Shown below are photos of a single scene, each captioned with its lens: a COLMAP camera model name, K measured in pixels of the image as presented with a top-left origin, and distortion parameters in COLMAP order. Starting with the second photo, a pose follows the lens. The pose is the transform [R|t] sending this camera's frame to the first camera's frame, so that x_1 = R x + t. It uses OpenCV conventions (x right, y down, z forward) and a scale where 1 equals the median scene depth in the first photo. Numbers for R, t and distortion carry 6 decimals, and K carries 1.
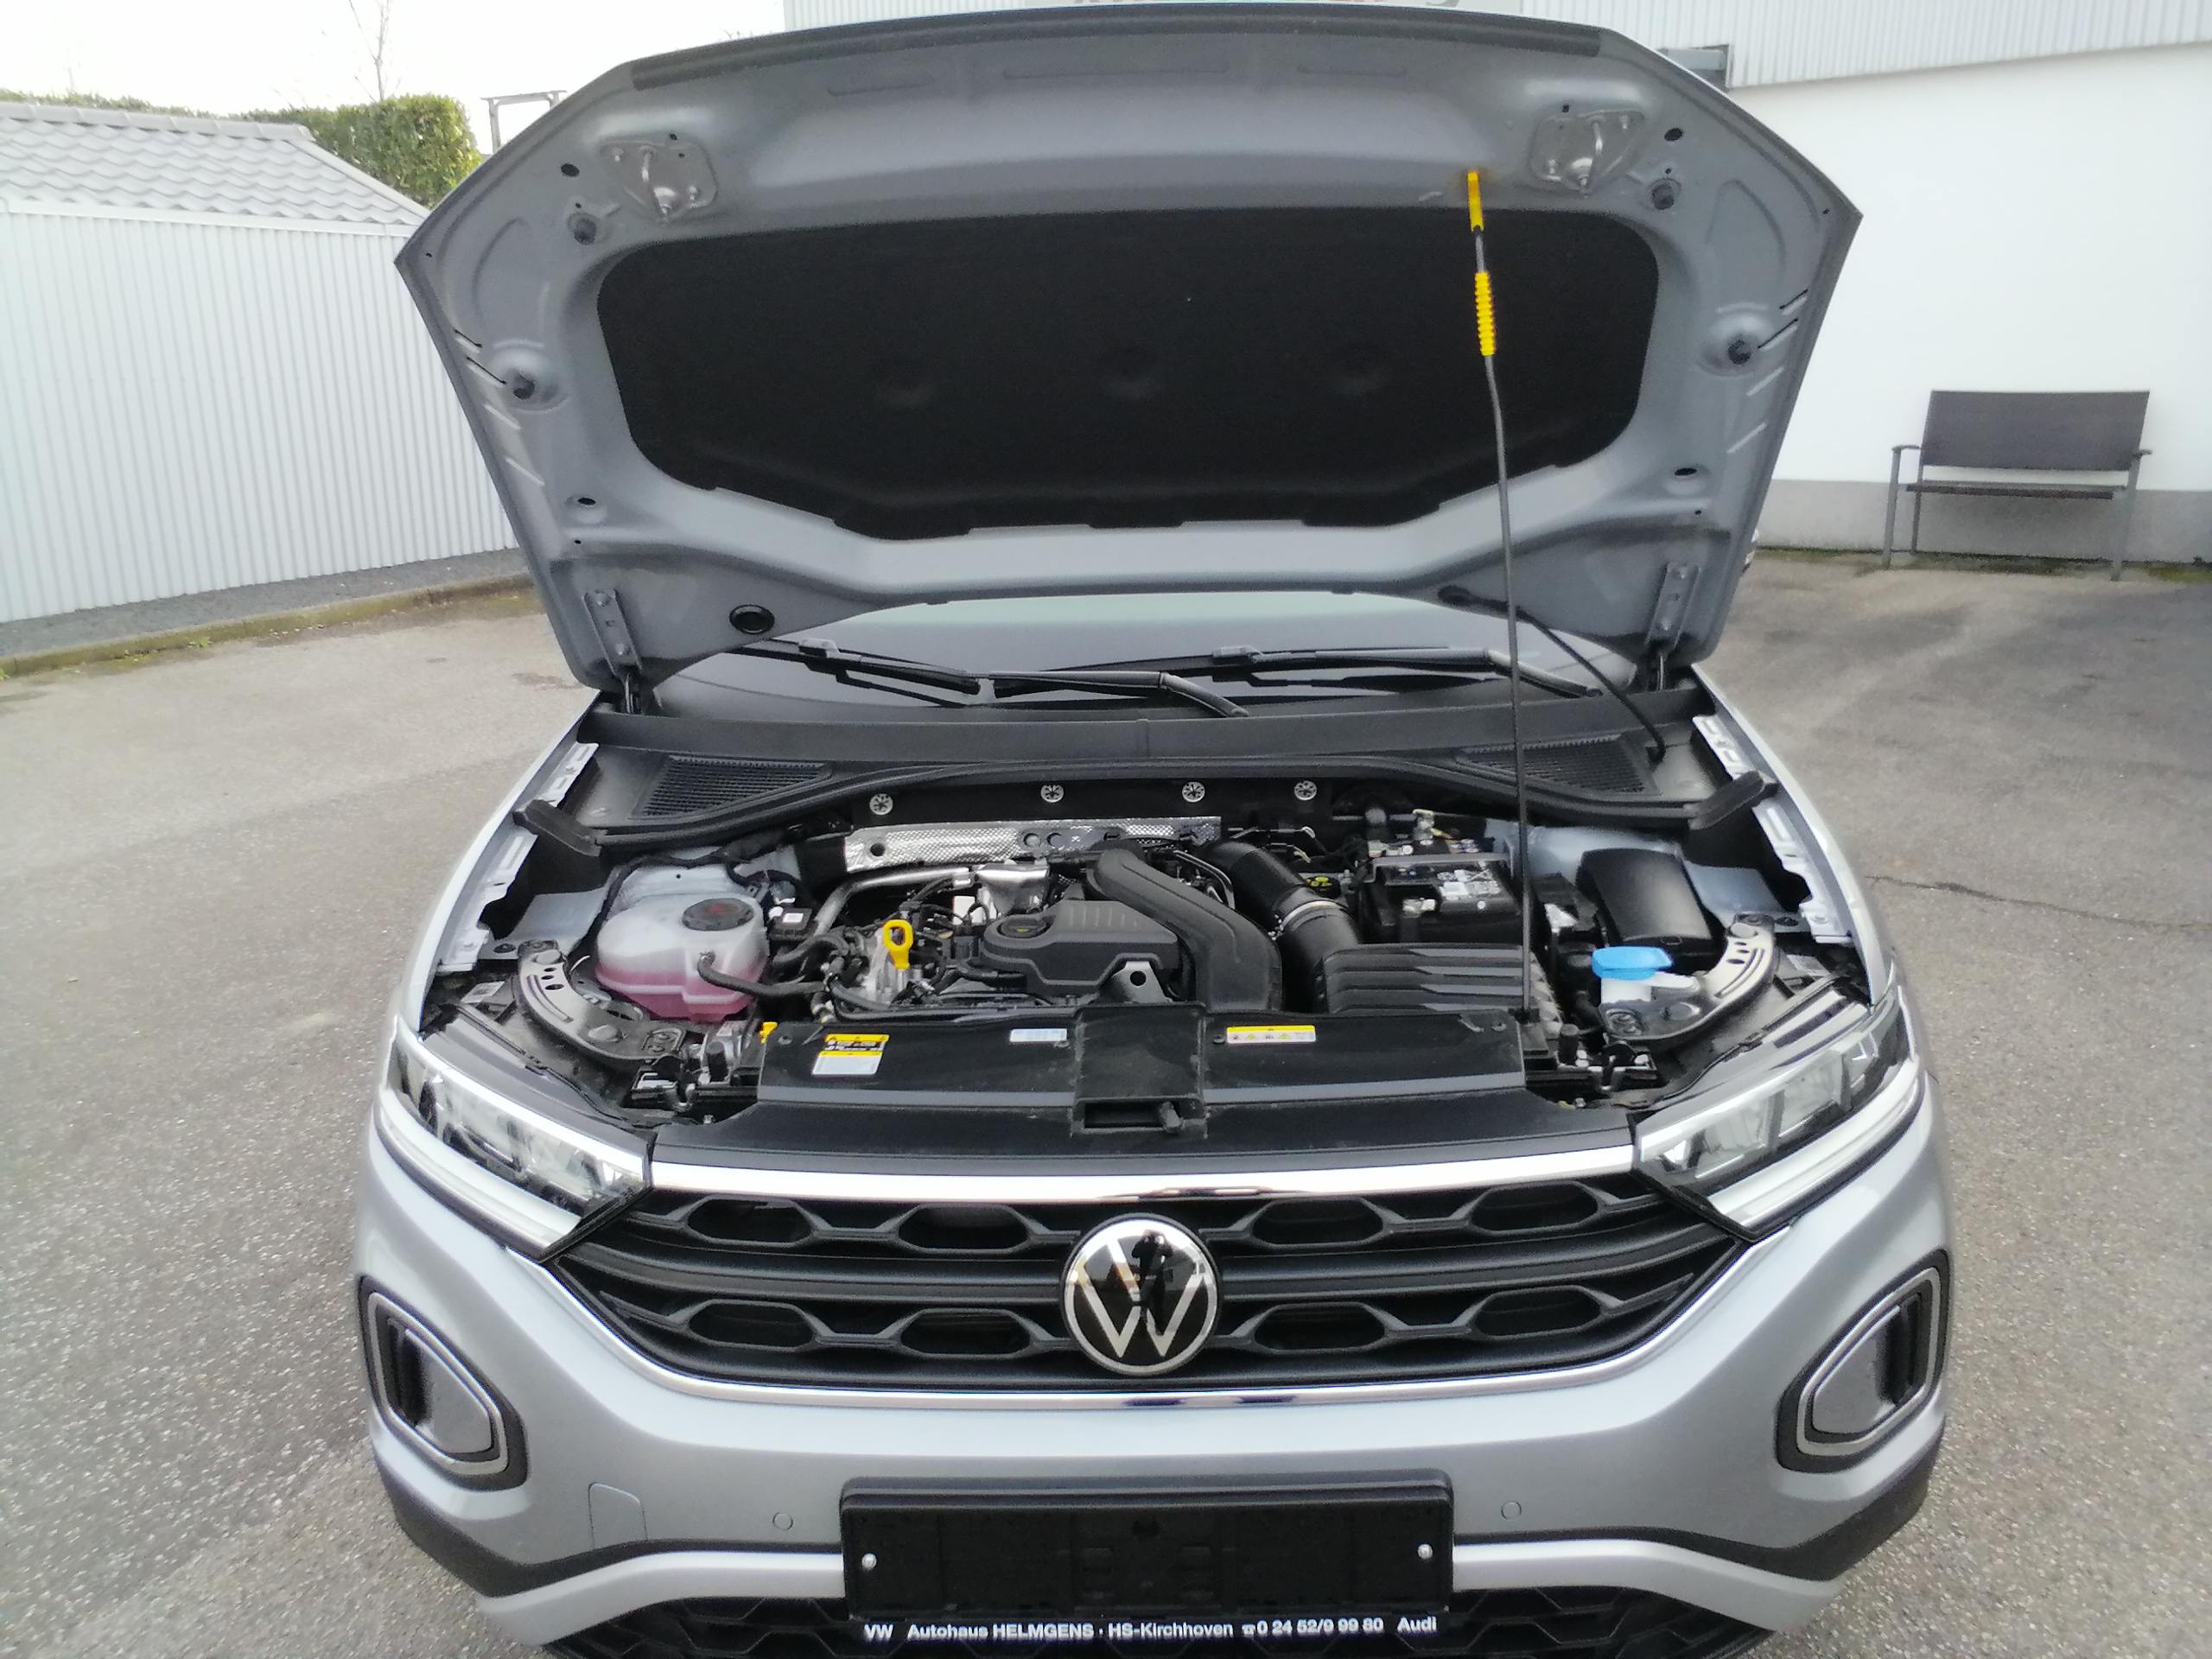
lens RADIAL K [[1740.3, 0, 1125.3], [0, 1740.3, 784.0], [0, 0, 1]] dist [-0.005796, 0.074892]
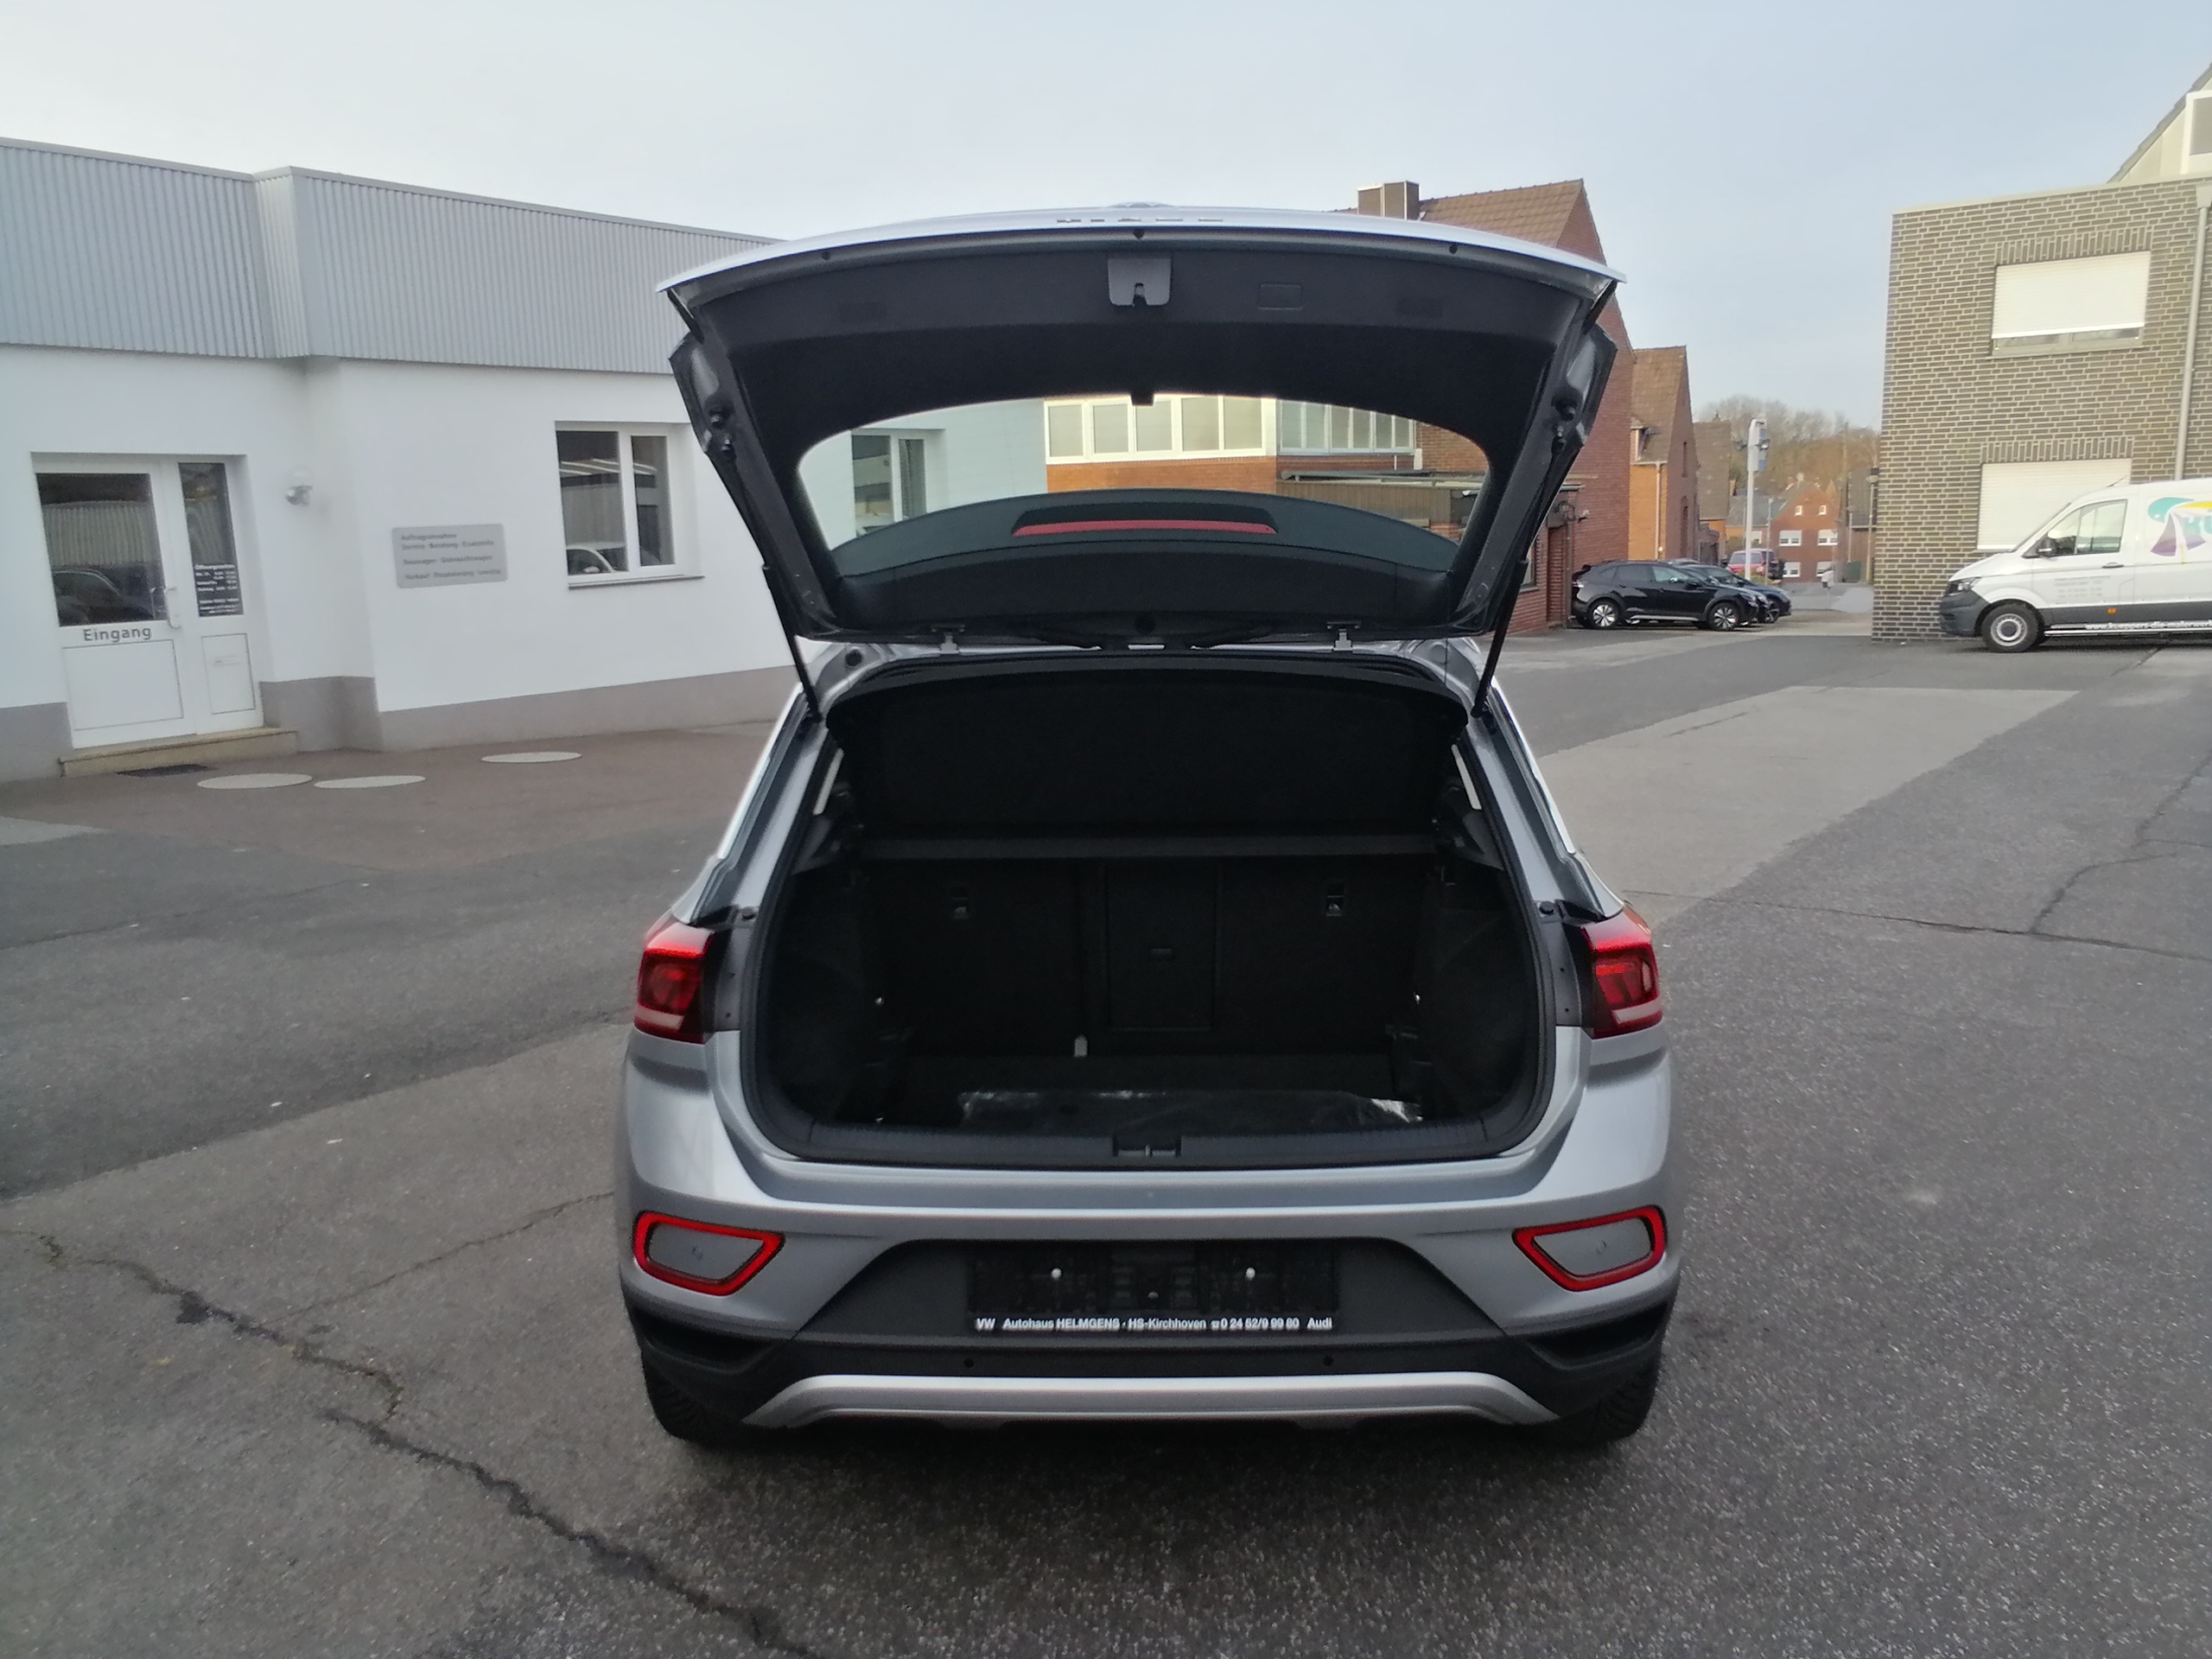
lens RADIAL K [[1746.1, 0, 1131.1], [0, 1746.1, 802.8], [0, 0, 1]] dist [-0.060218, 0.176337]
pose [[-0.999219, 0.039485, -0.001233, 0.026587], [0.035406, 0.908961, 0.415375, -0.677781], [0.017522, 0.415007, -0.909649, 2.283078]]
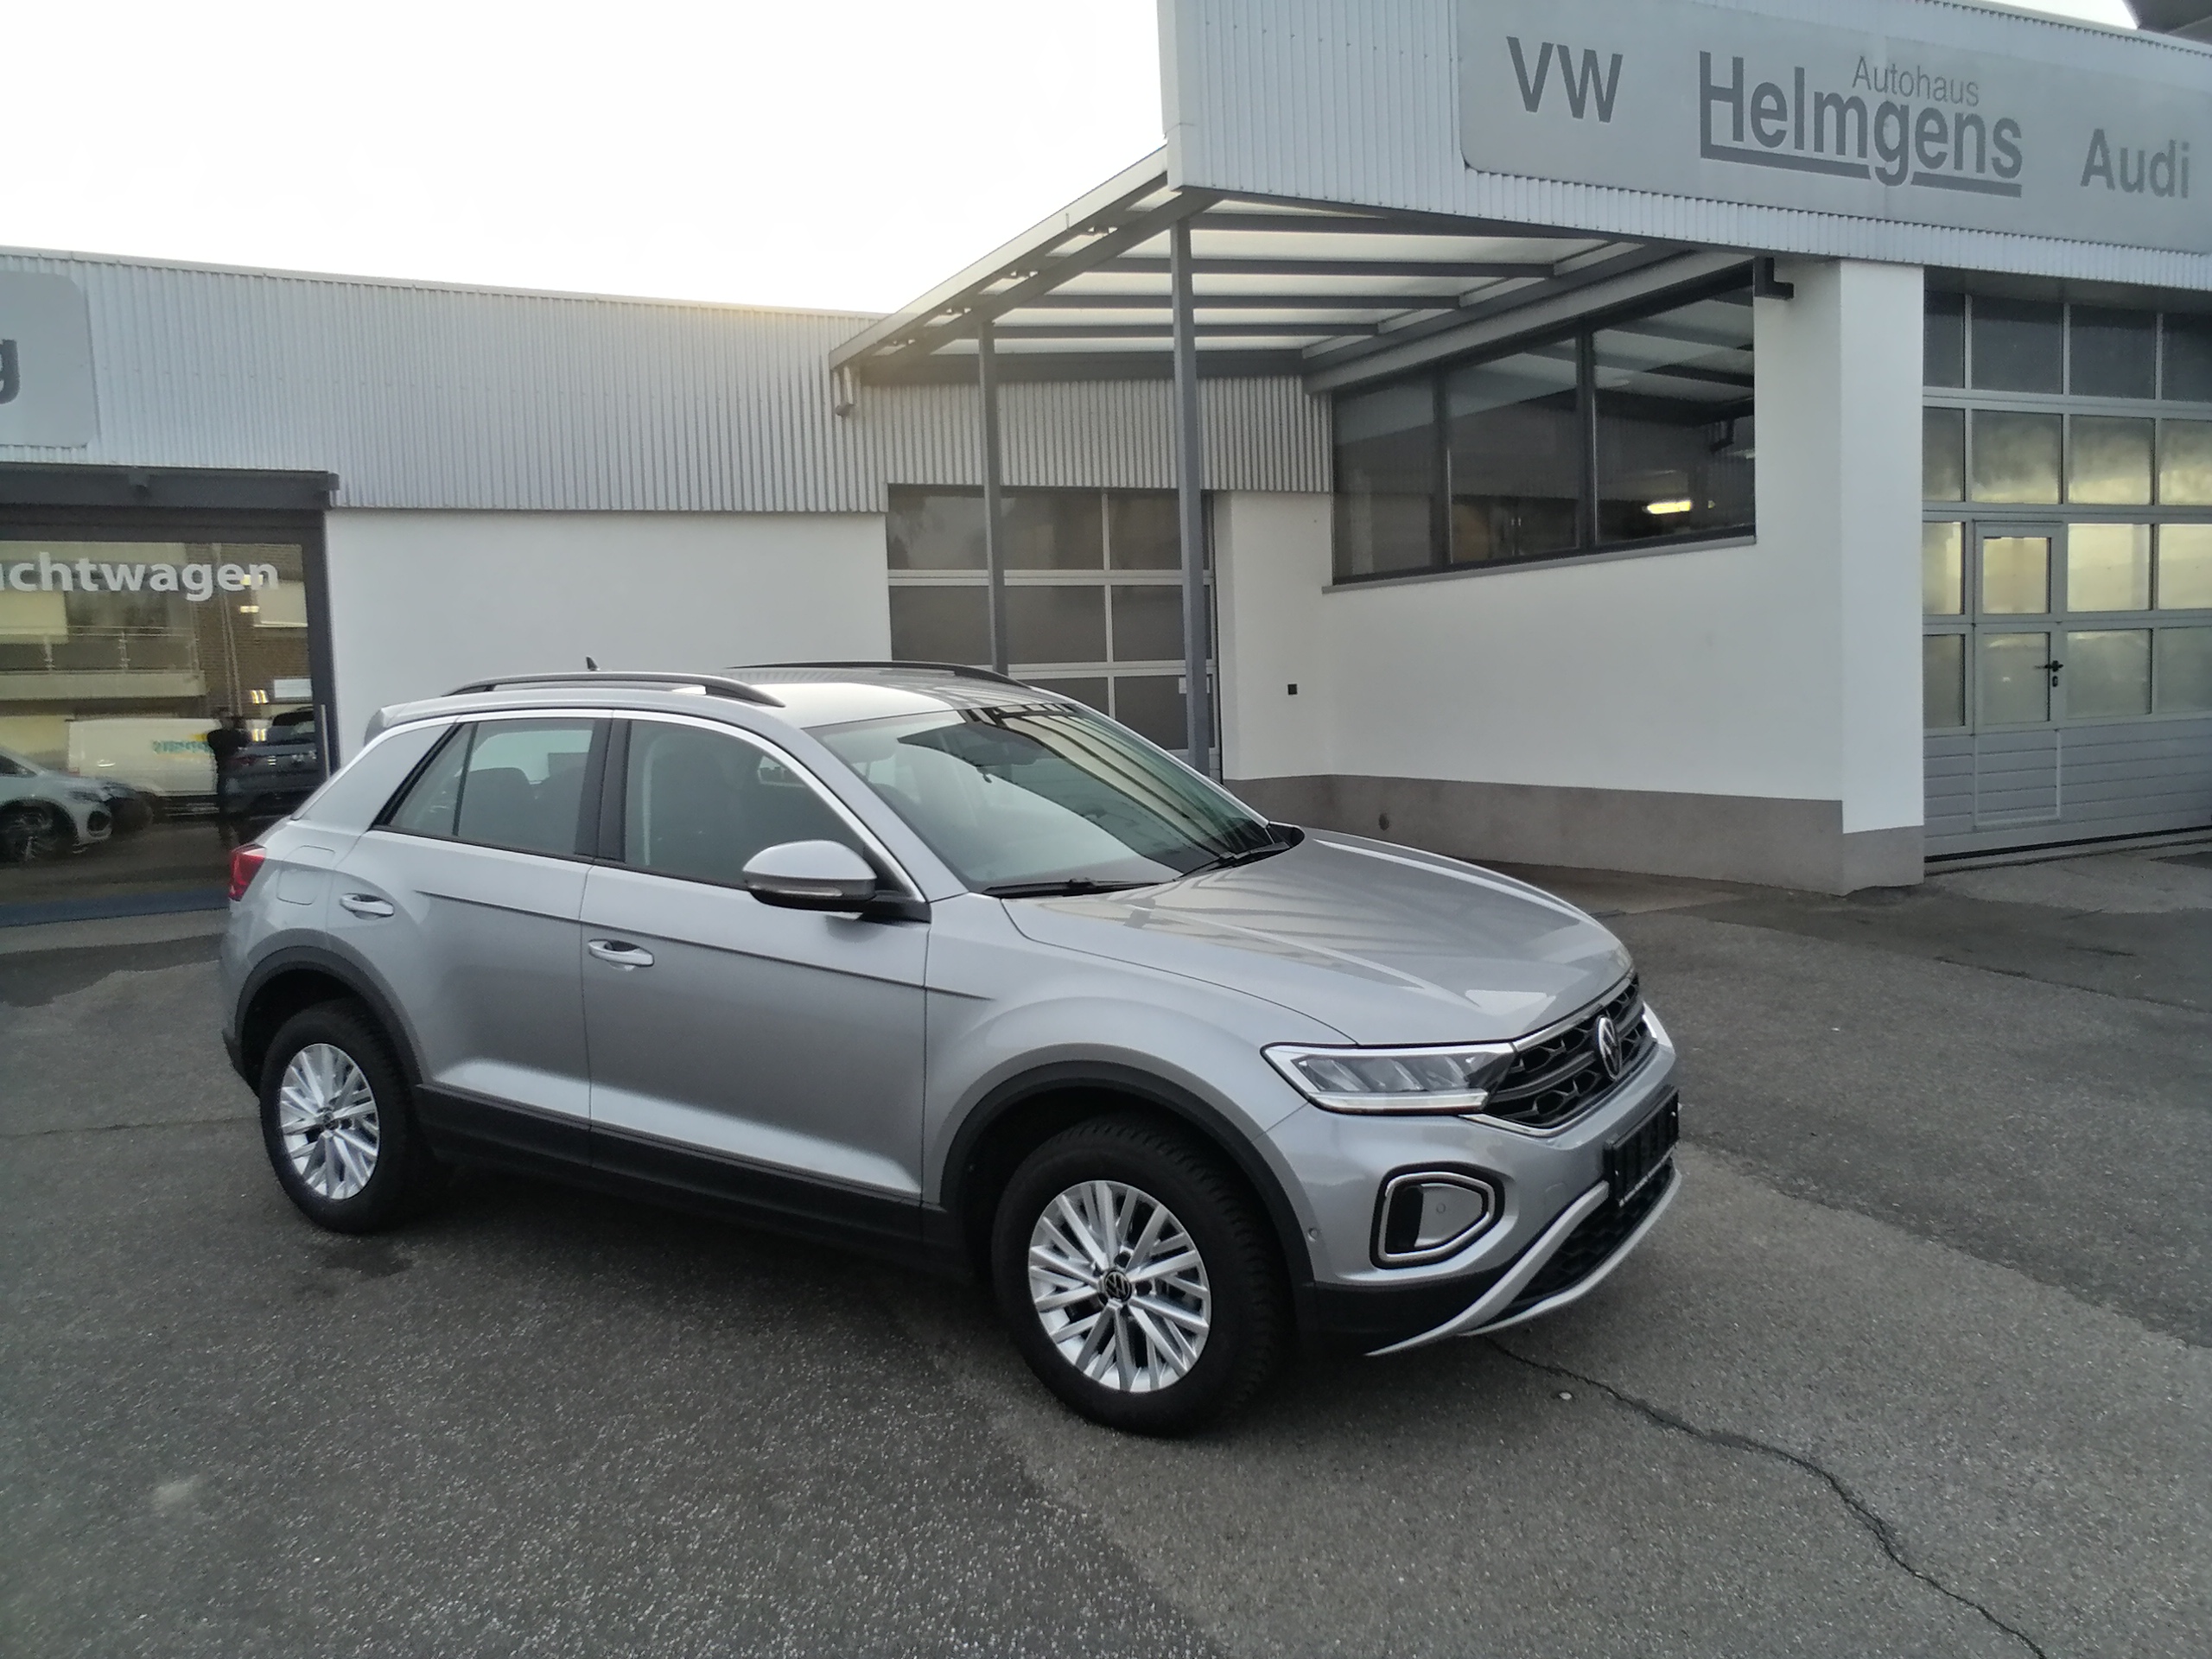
lens RADIAL K [[1753.2, 0, 1129.5], [0, 1753.2, 793.7], [0, 0, 1]] dist [-0.061177, 0.172472]
pose [[0.500698, -0.065810, 0.863117, -1.165514], [0.244964, 0.967119, -0.068365, -0.026654], [-0.830238, 0.245663, 0.500355, 0.106016]]
